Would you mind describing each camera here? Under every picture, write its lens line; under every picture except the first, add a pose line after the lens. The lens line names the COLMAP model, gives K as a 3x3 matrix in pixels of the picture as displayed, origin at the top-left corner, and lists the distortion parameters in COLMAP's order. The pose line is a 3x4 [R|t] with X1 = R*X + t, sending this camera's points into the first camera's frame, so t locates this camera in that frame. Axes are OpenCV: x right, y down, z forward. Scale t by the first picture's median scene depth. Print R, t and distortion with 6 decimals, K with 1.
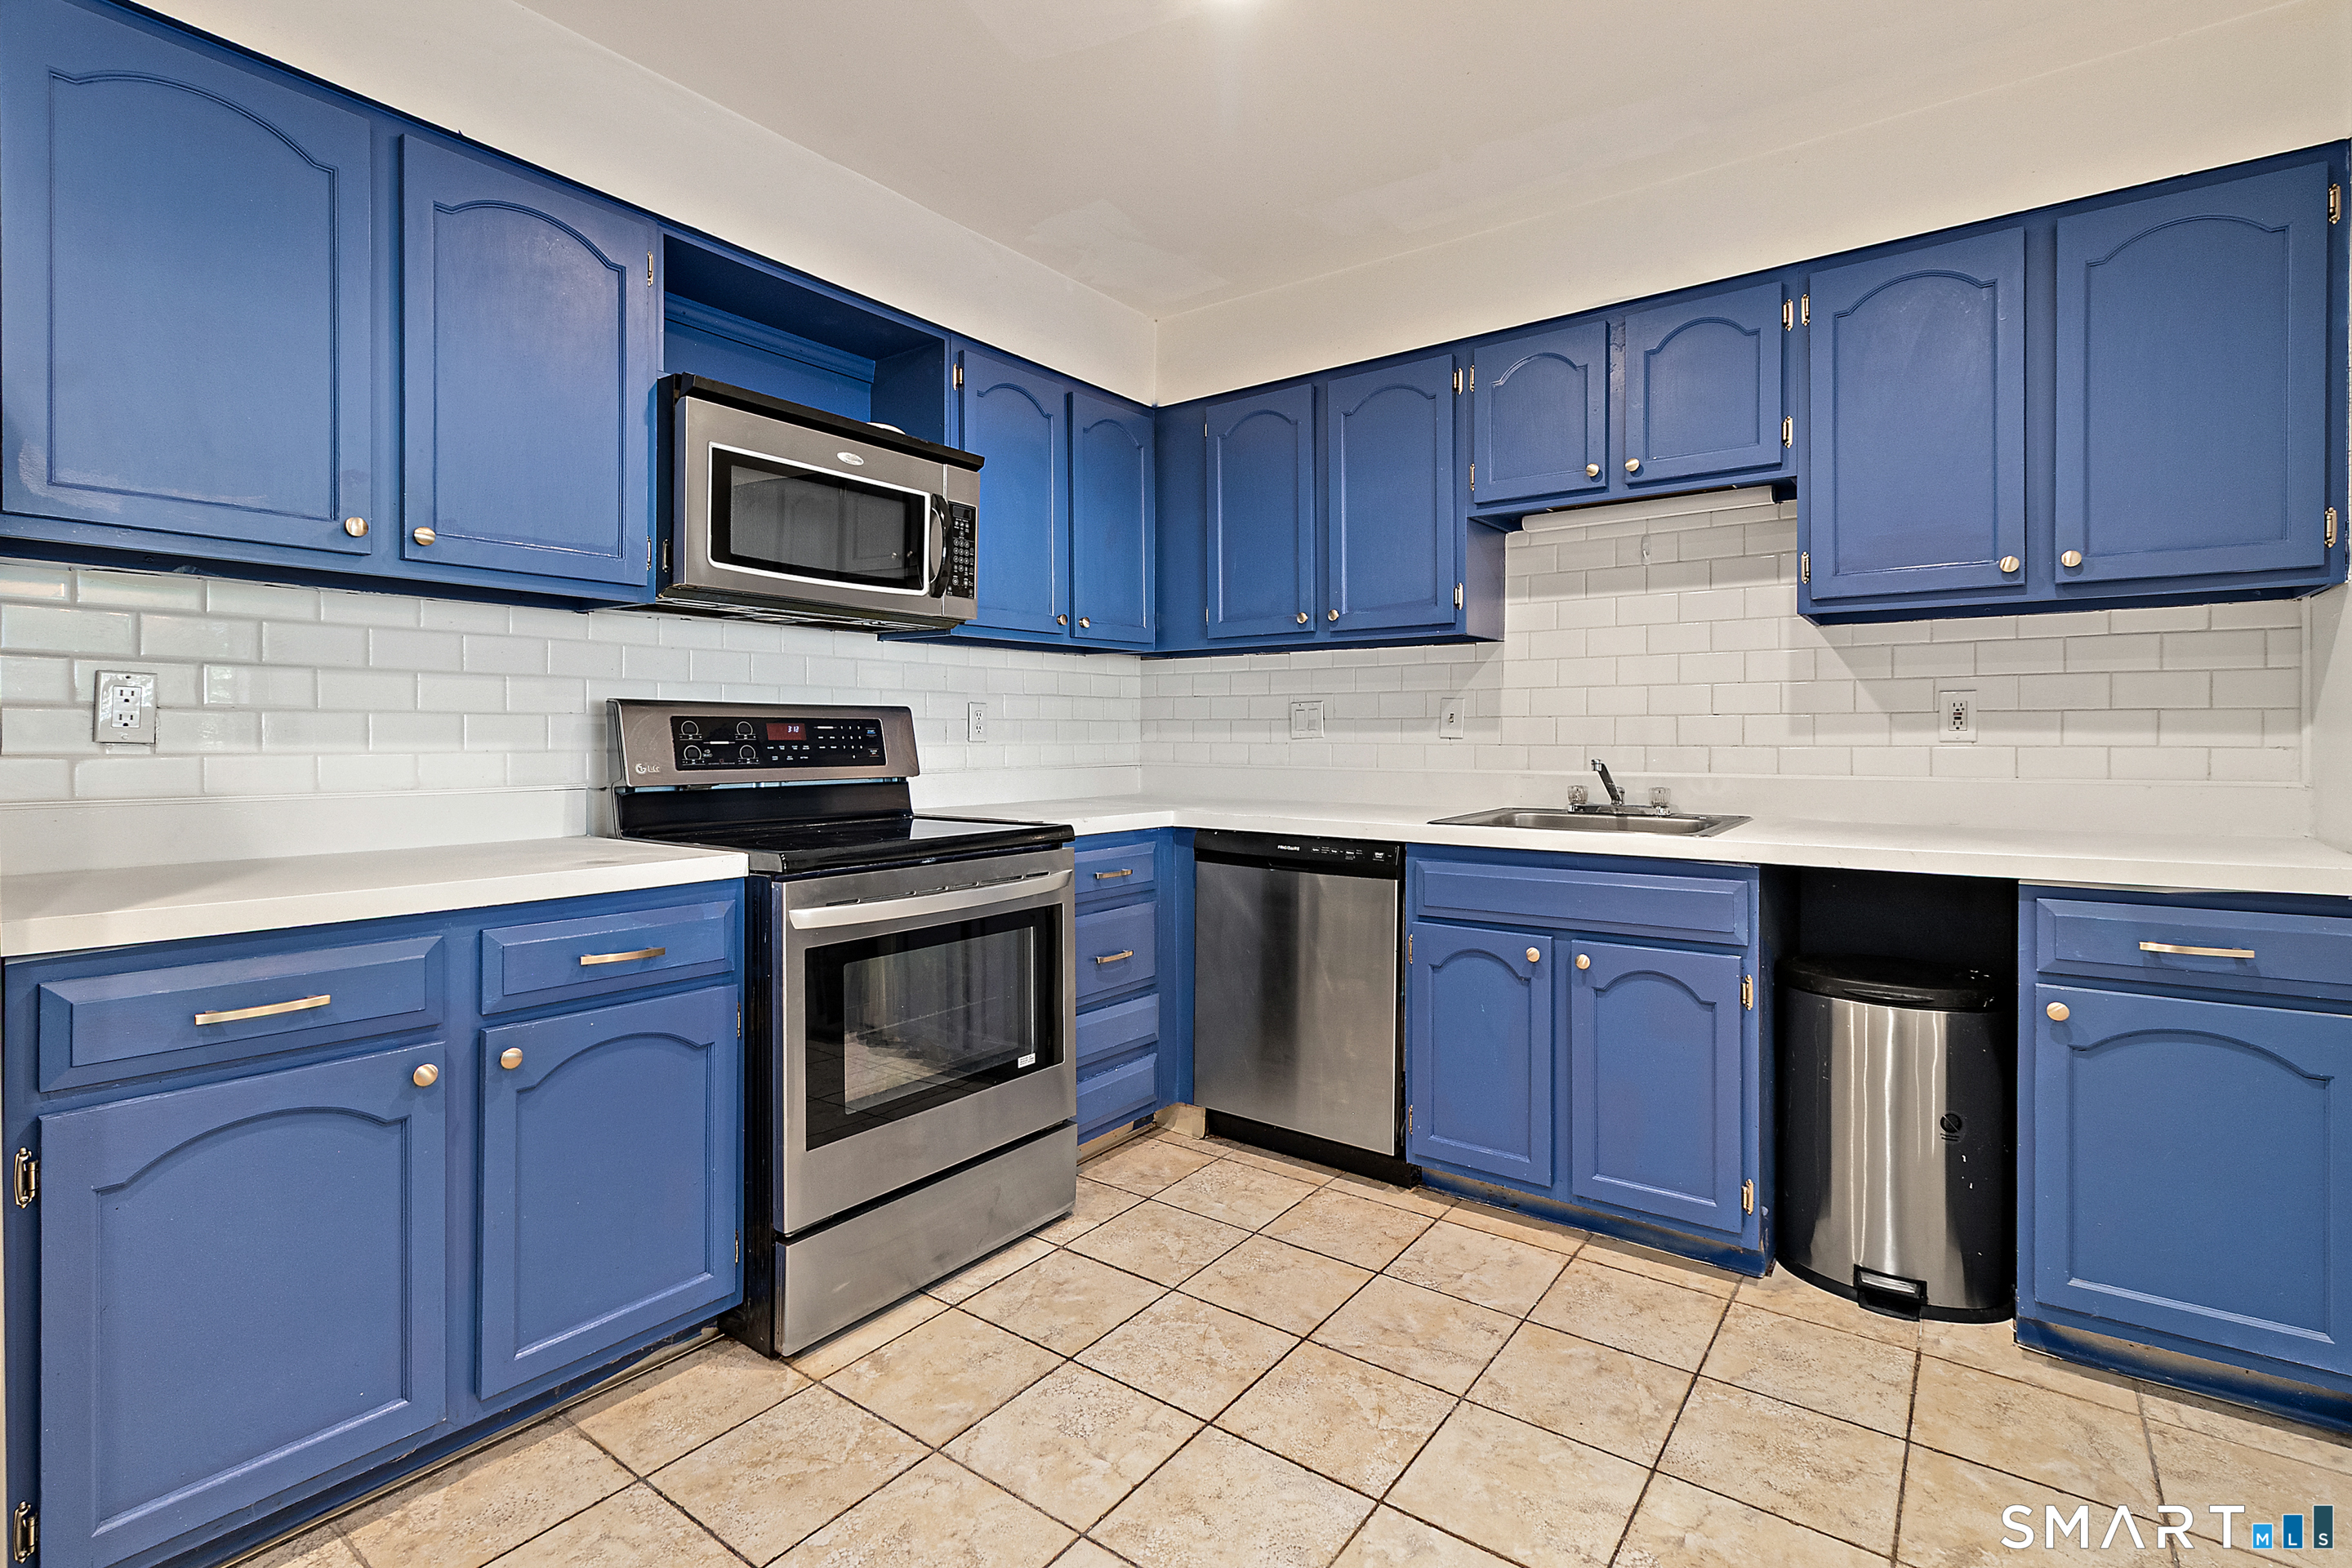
lens RADIAL K [[1091.9, 0, 1197.2], [0, 1091.9, 742.0], [0, 0, 1]] dist [0.001450, 0.001192]
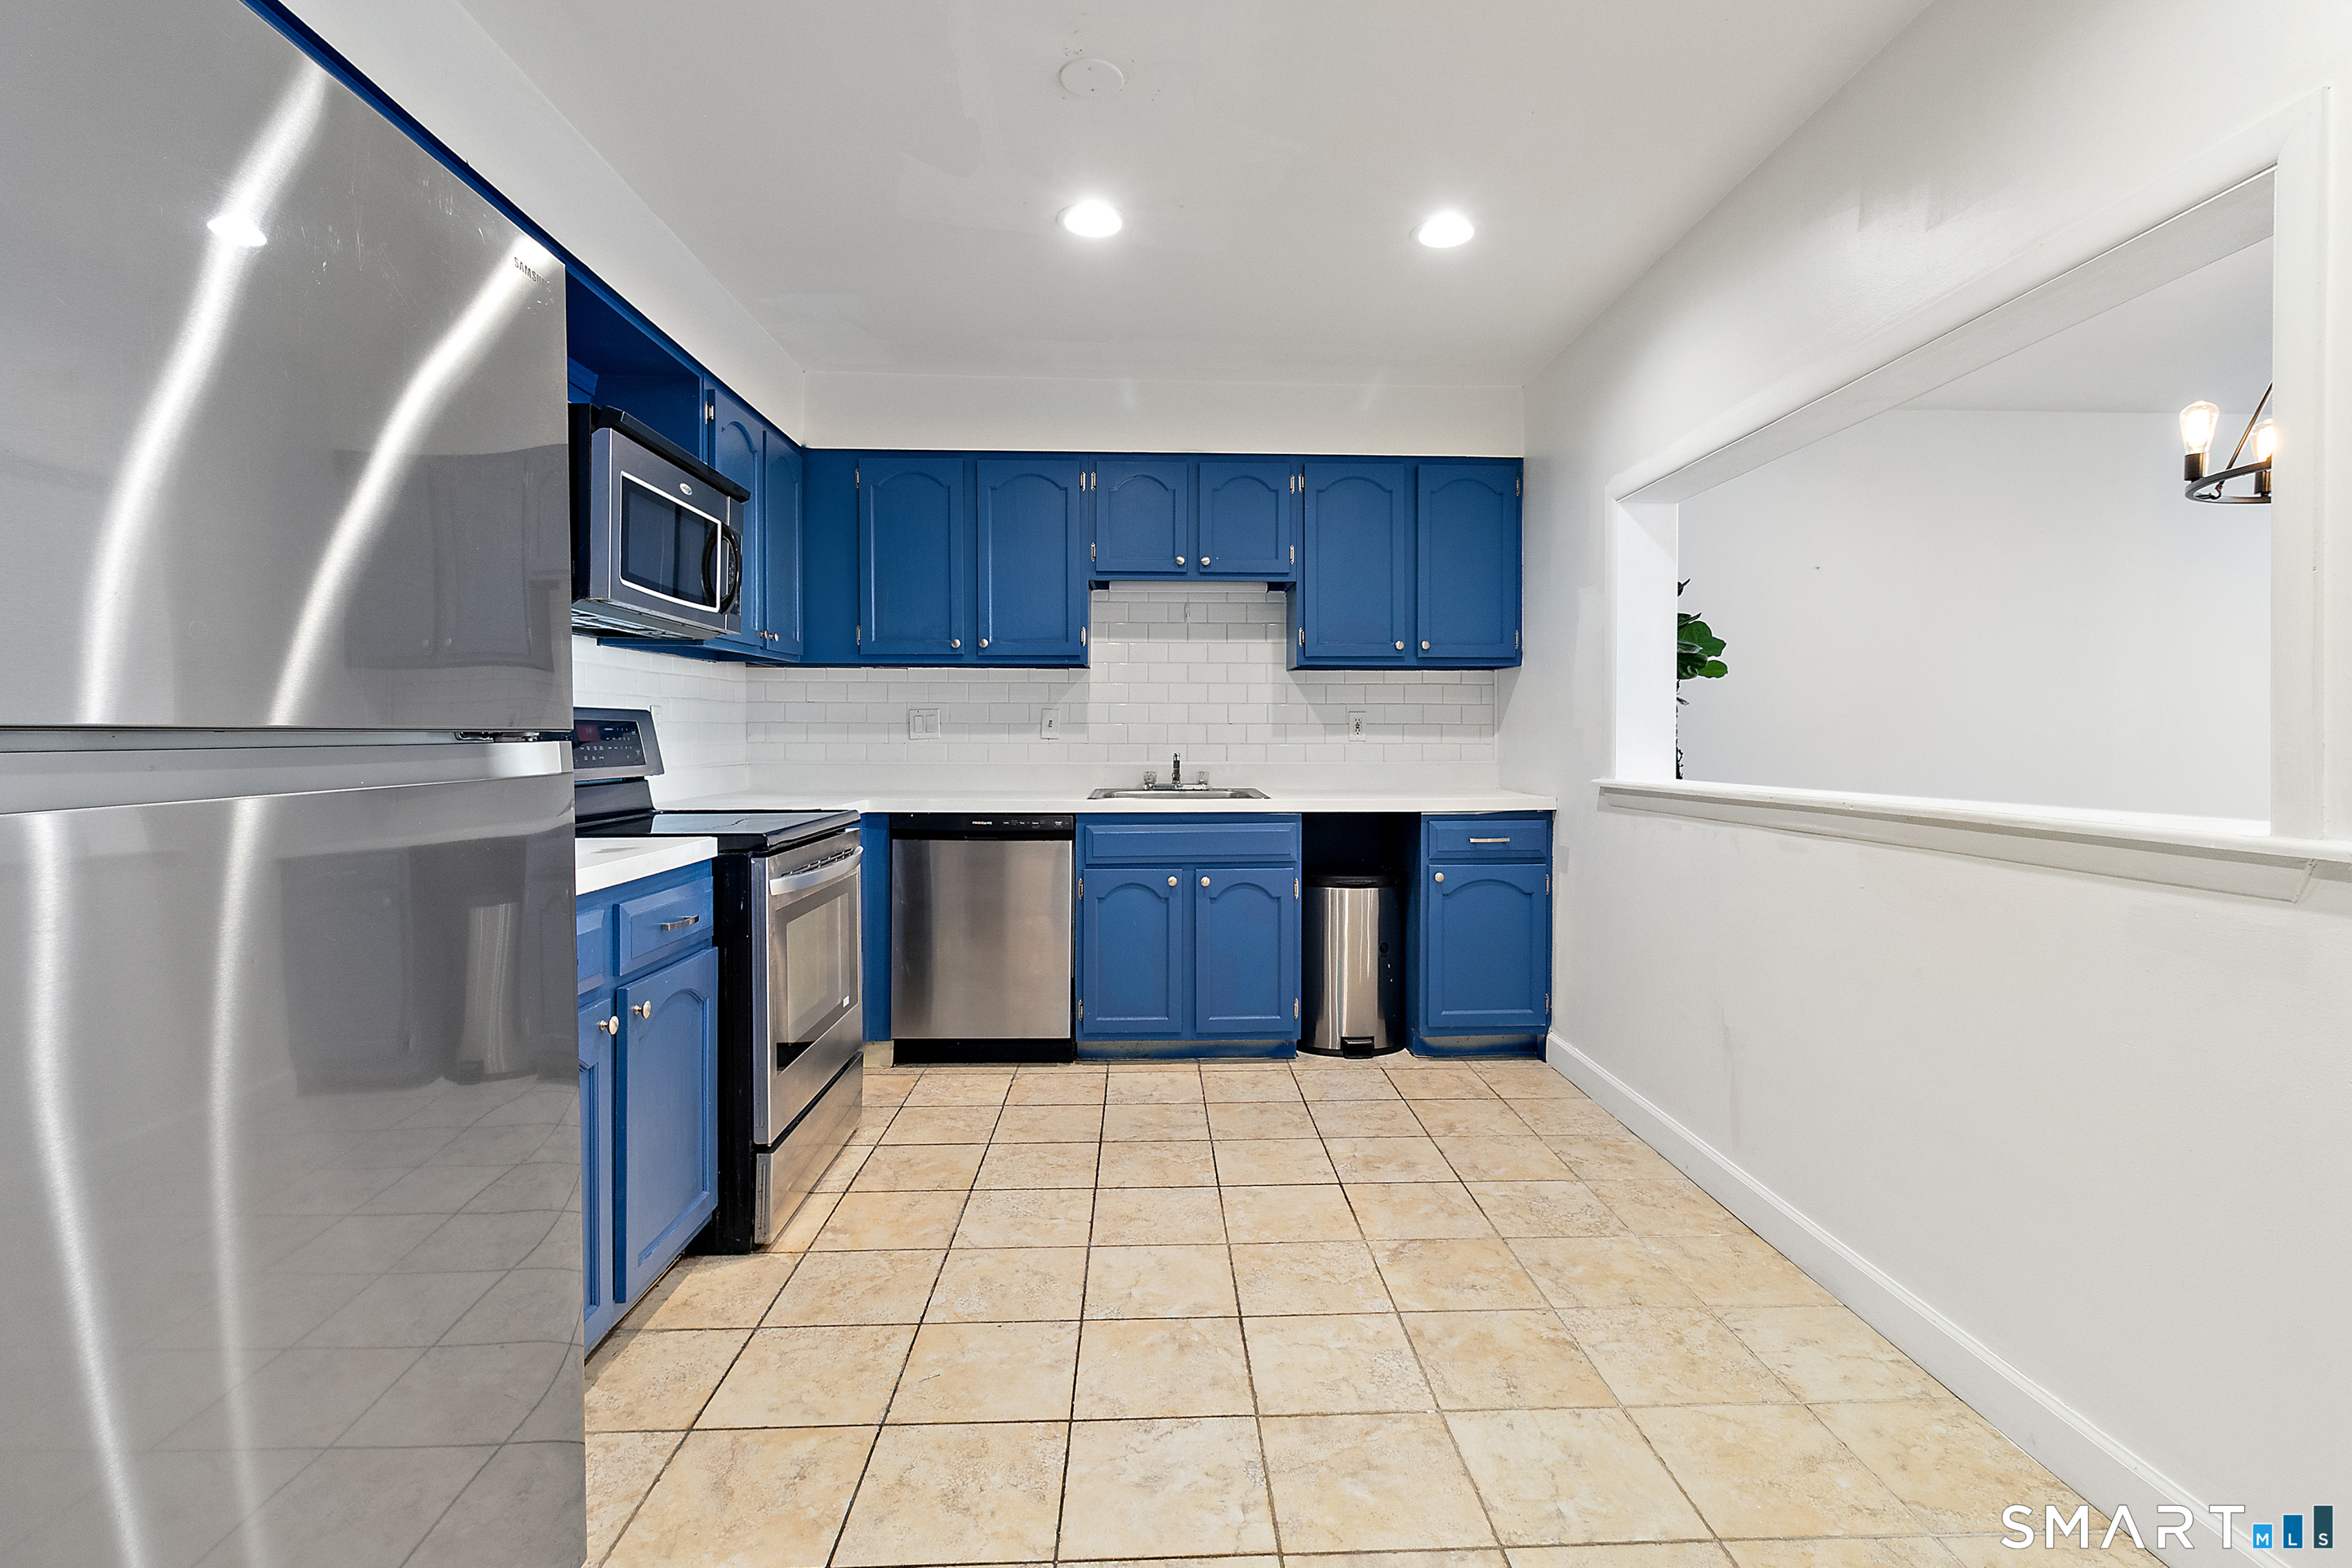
lens RADIAL K [[1091.9, 0, 1196.0], [0, 1091.9, 745.3], [0, 0, 1]] dist [0.001450, 0.001192]
pose [[0.778245, -0.004261, 0.627946, -0.627016], [0.002431, 0.999990, 0.003772, -0.000304], [-0.627956, -0.001409, 0.778248, -0.205647]]
